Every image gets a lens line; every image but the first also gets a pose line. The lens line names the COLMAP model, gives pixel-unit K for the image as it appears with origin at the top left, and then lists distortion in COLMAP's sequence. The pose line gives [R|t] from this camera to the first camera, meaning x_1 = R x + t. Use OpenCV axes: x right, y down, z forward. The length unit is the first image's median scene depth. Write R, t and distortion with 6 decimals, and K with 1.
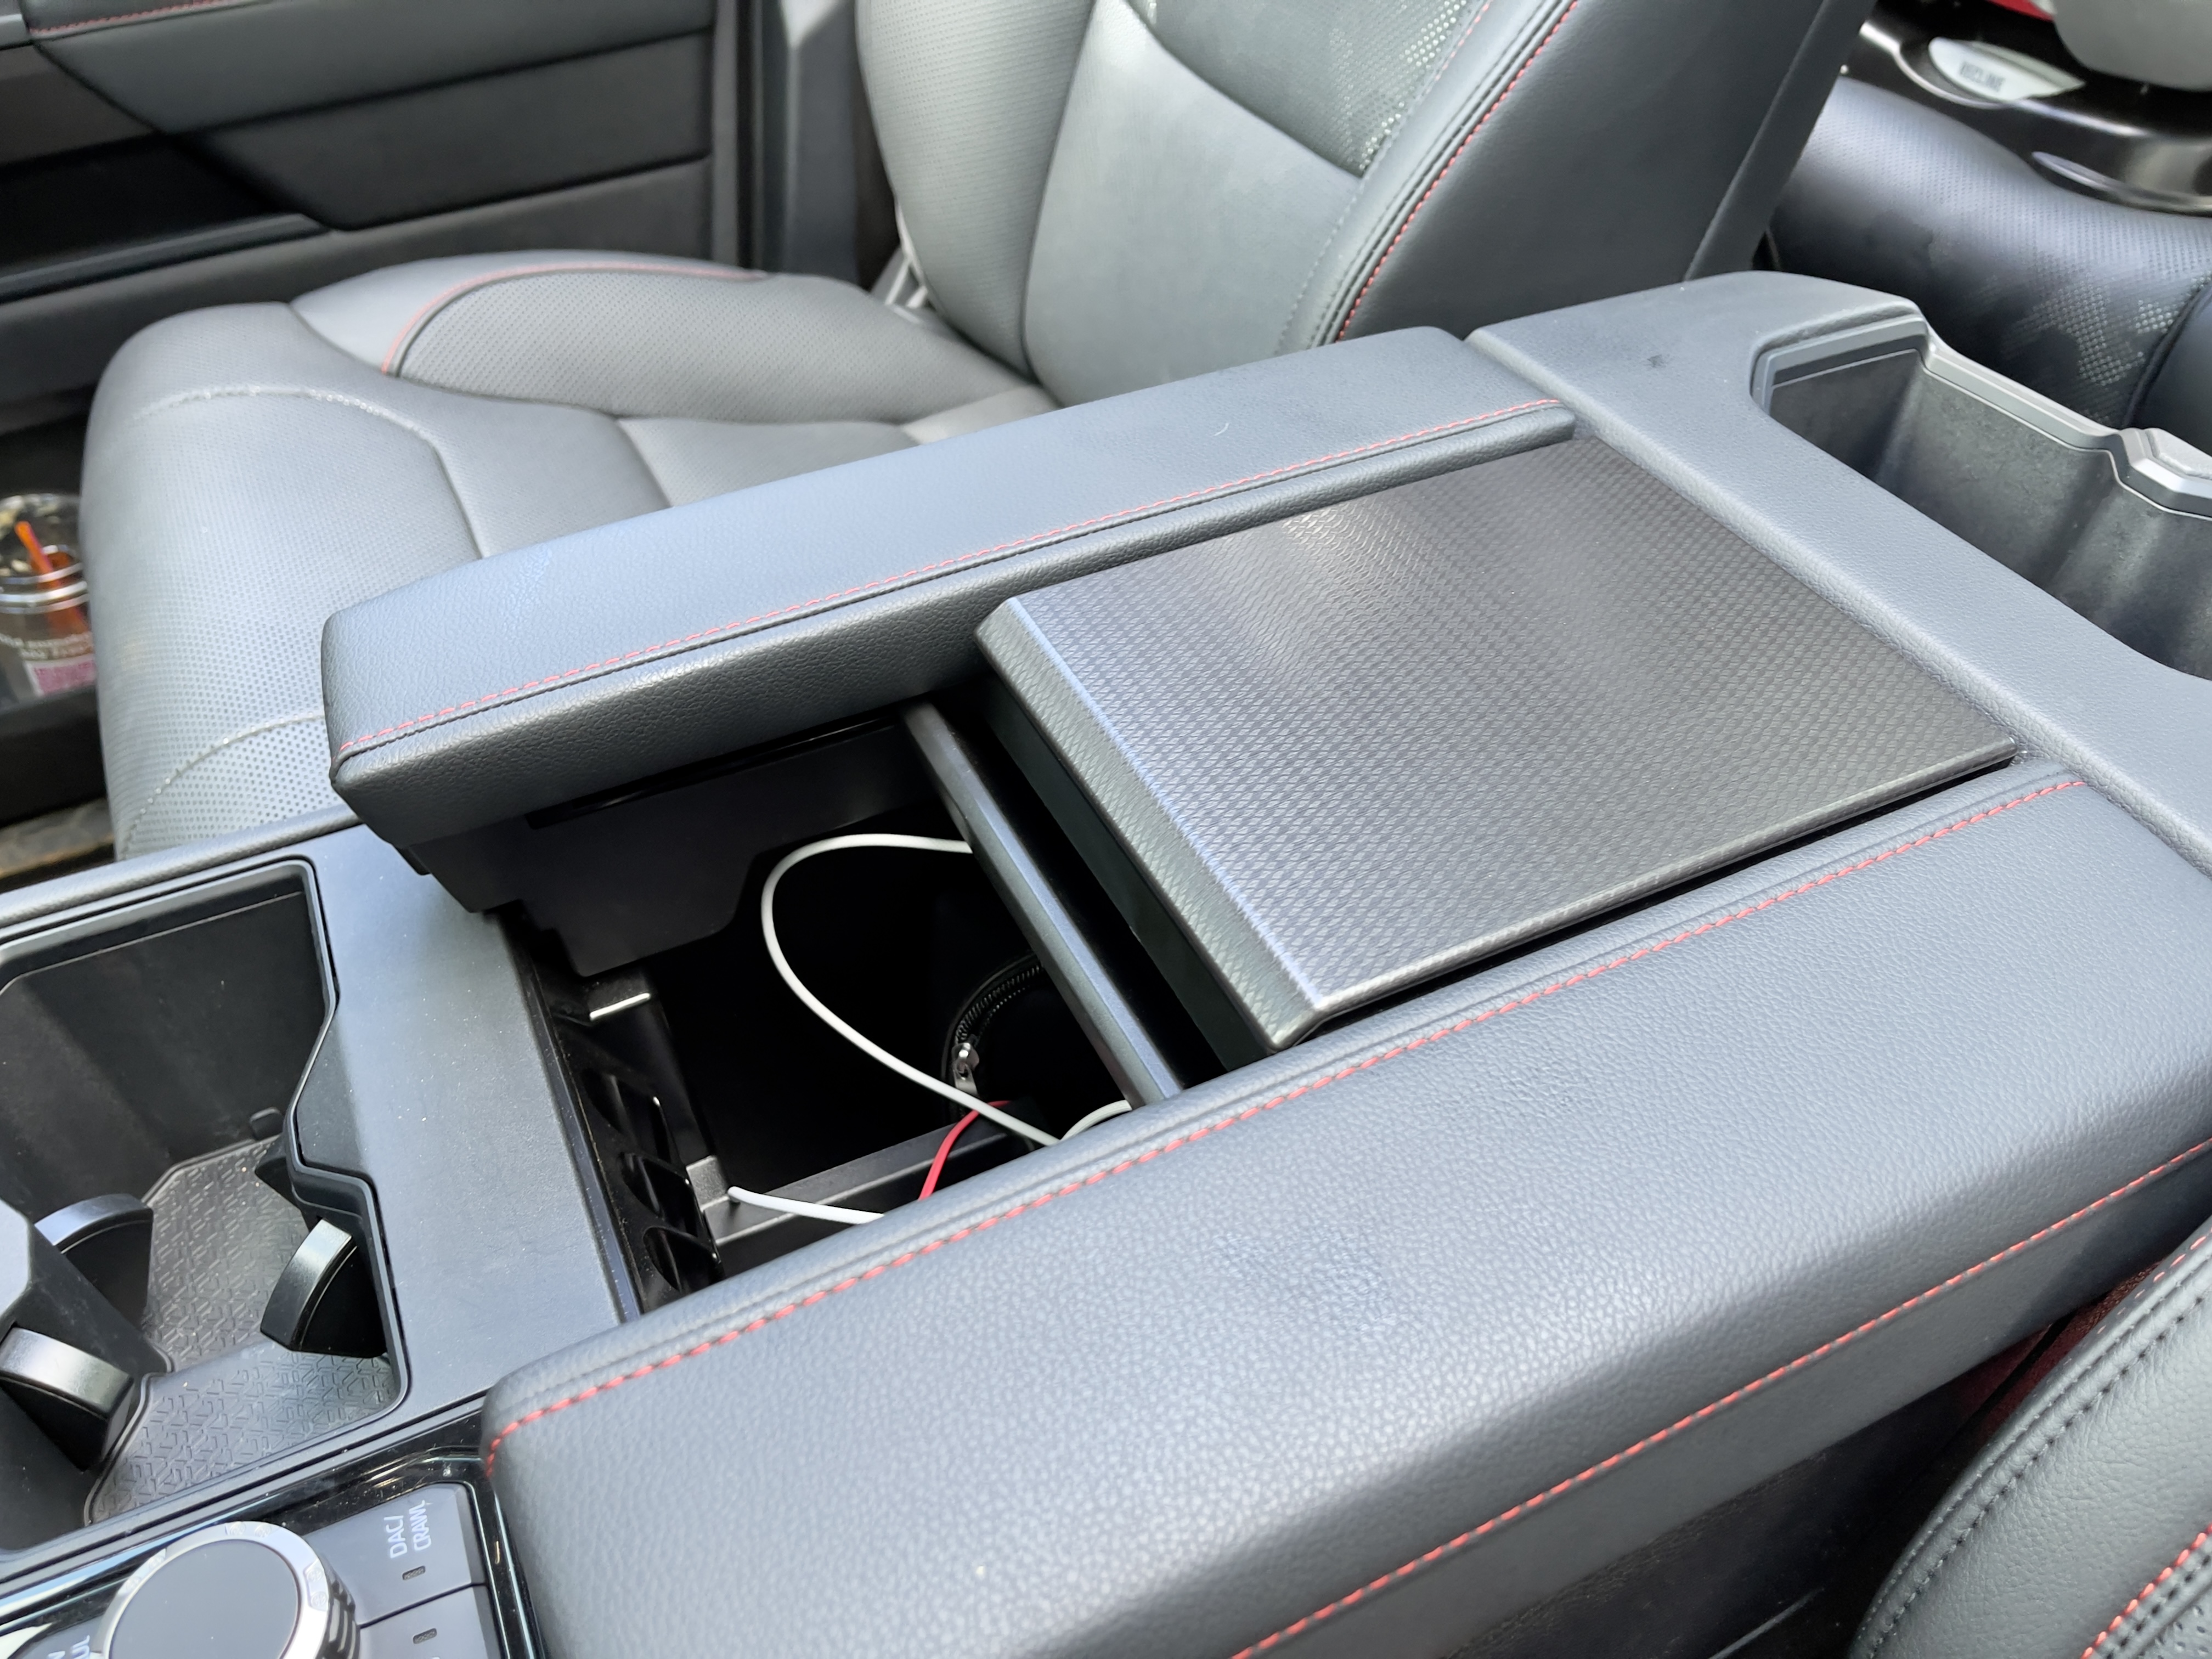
lens RADIAL K [[1684.3, 0, 1142.5], [0, 1684.3, 809.1], [0, 0, 1]] dist [0.070259, -0.107855]
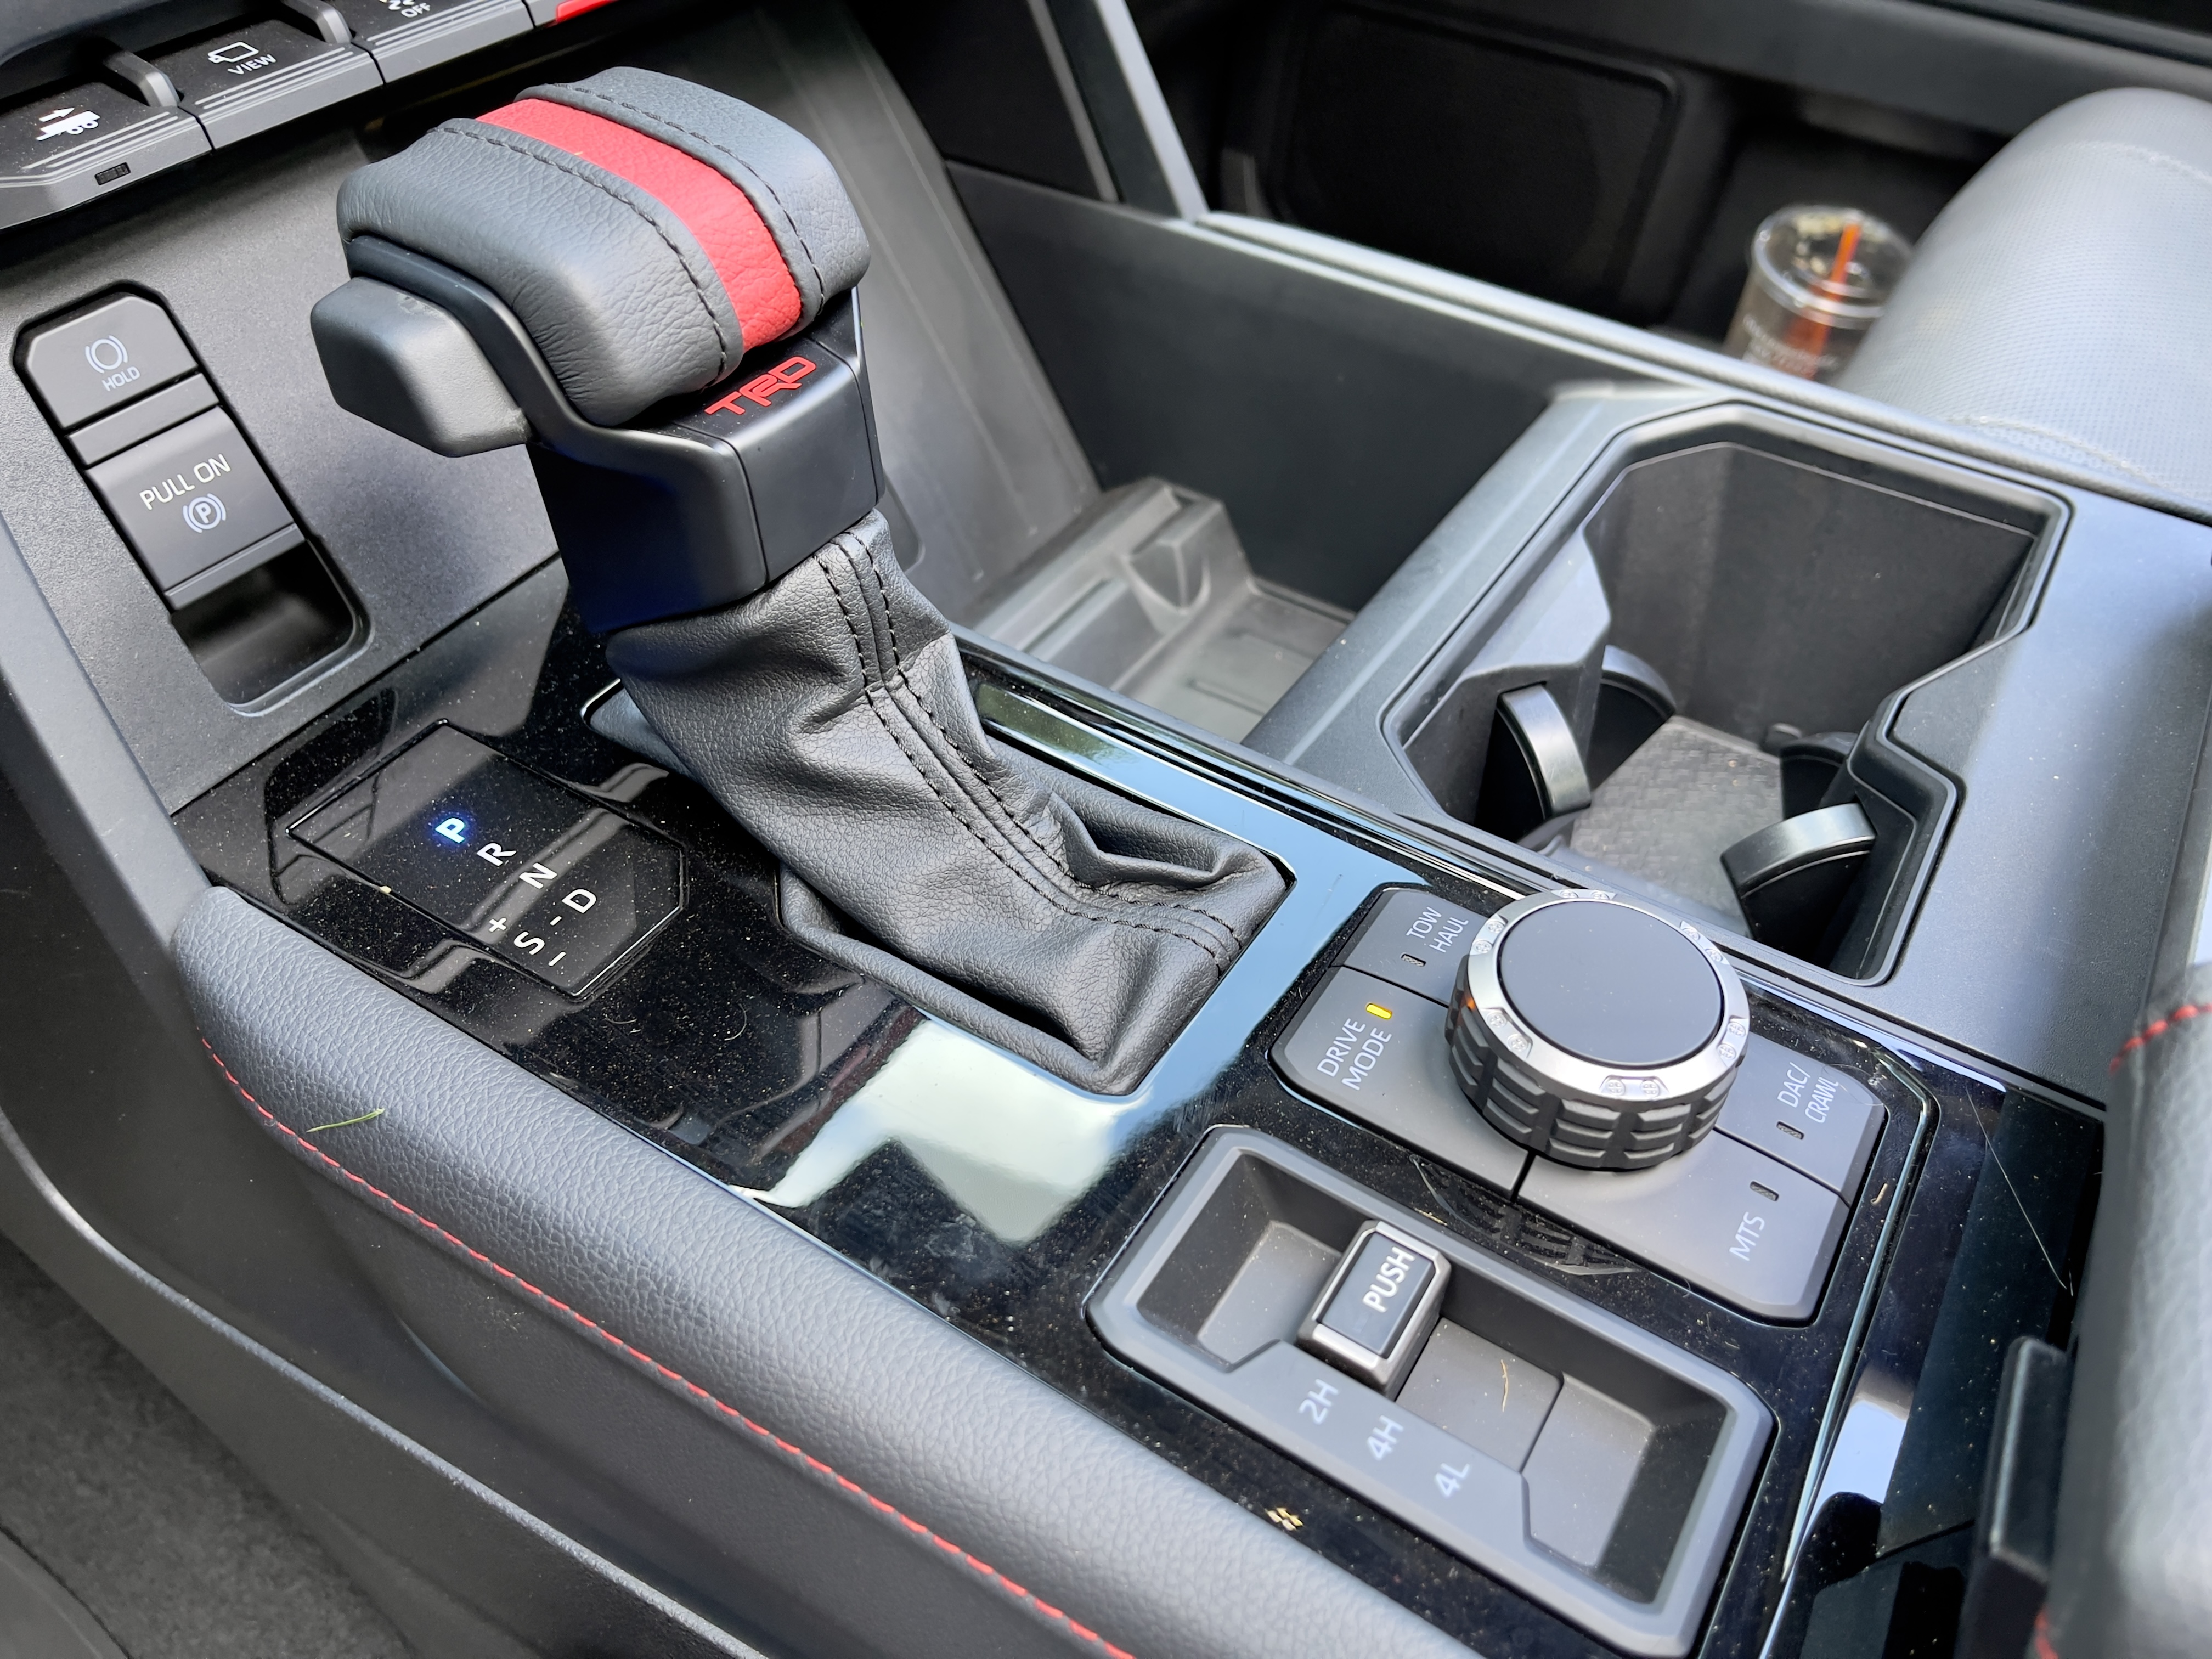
lens RADIAL K [[1684.3, 0, 1130.3], [0, 1684.3, 836.2], [0, 0, 1]] dist [0.070259, -0.107855]
pose [[0.530556, 0.600563, -0.598193, -0.139182], [-0.599194, 0.764884, 0.236471, 0.237960], [0.599564, 0.232973, 0.765668, 0.122009]]
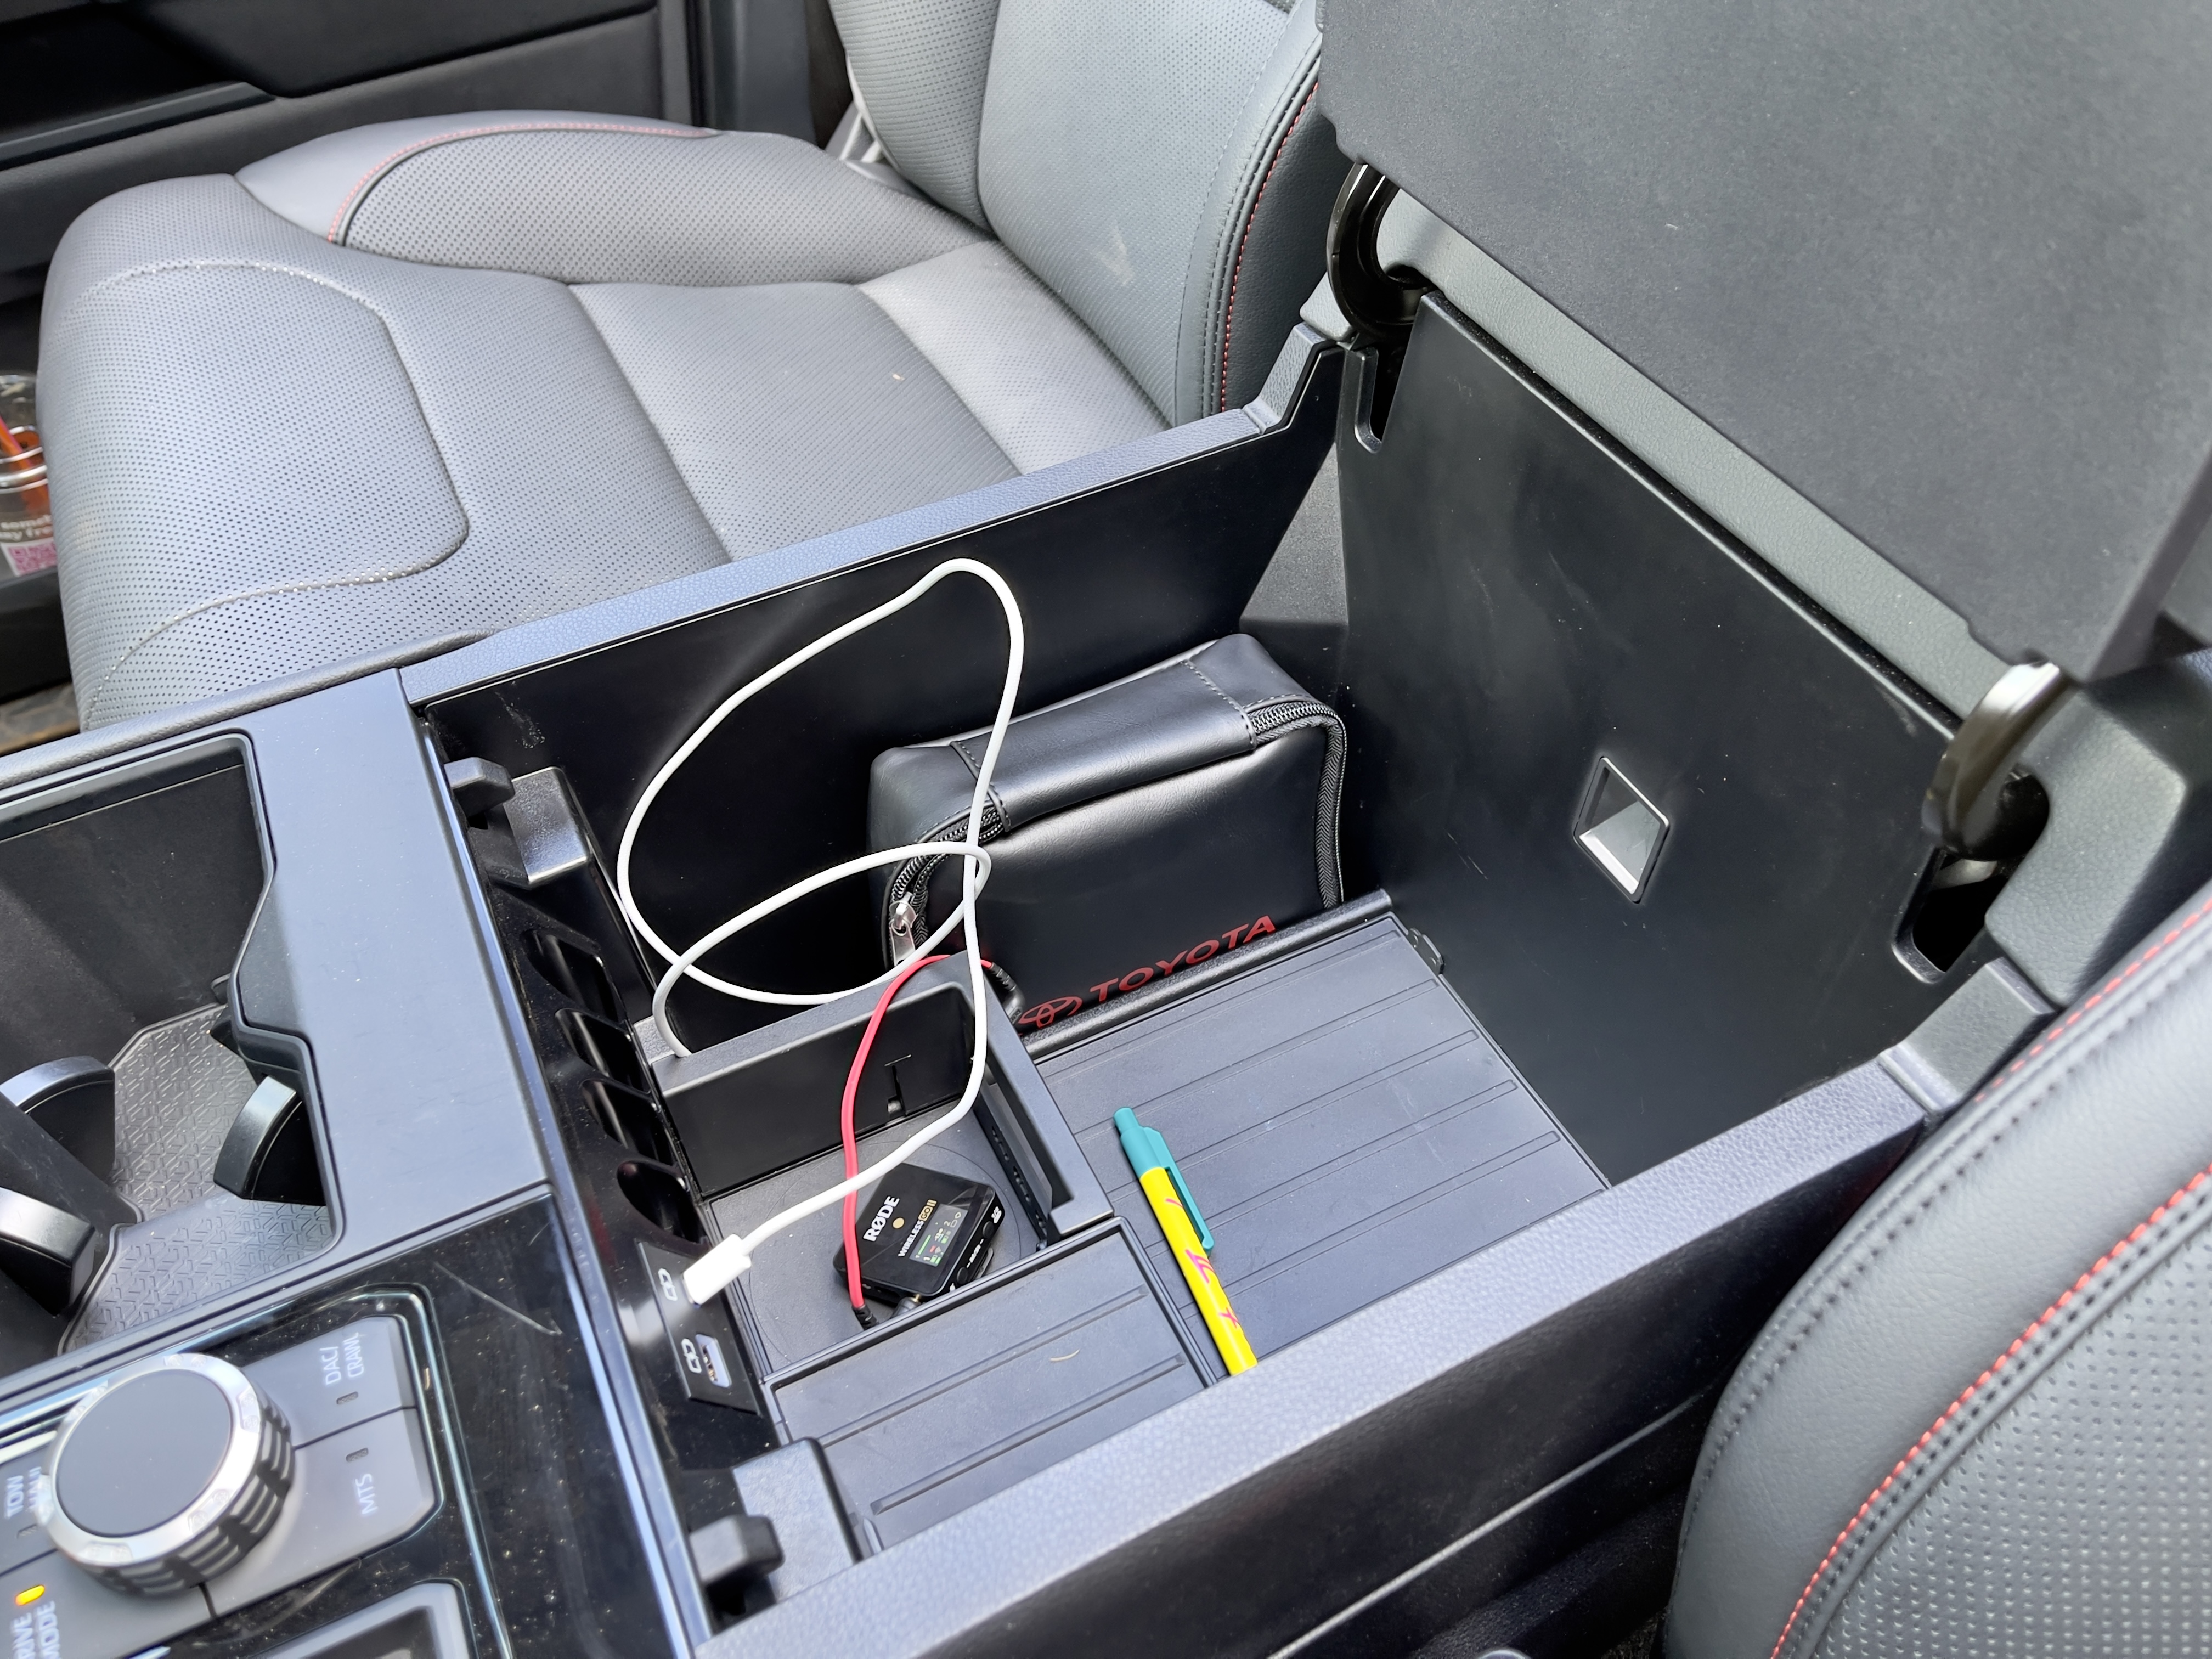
lens RADIAL K [[1684.3, 0, 1150.3], [0, 1684.3, 798.9], [0, 0, 1]] dist [0.070259, -0.107855]
pose [[0.999811, -0.017422, -0.008593, 0.063526], [0.018023, 0.996963, 0.075760, 0.001521], [0.007248, -0.075901, 0.997089, -0.022688]]
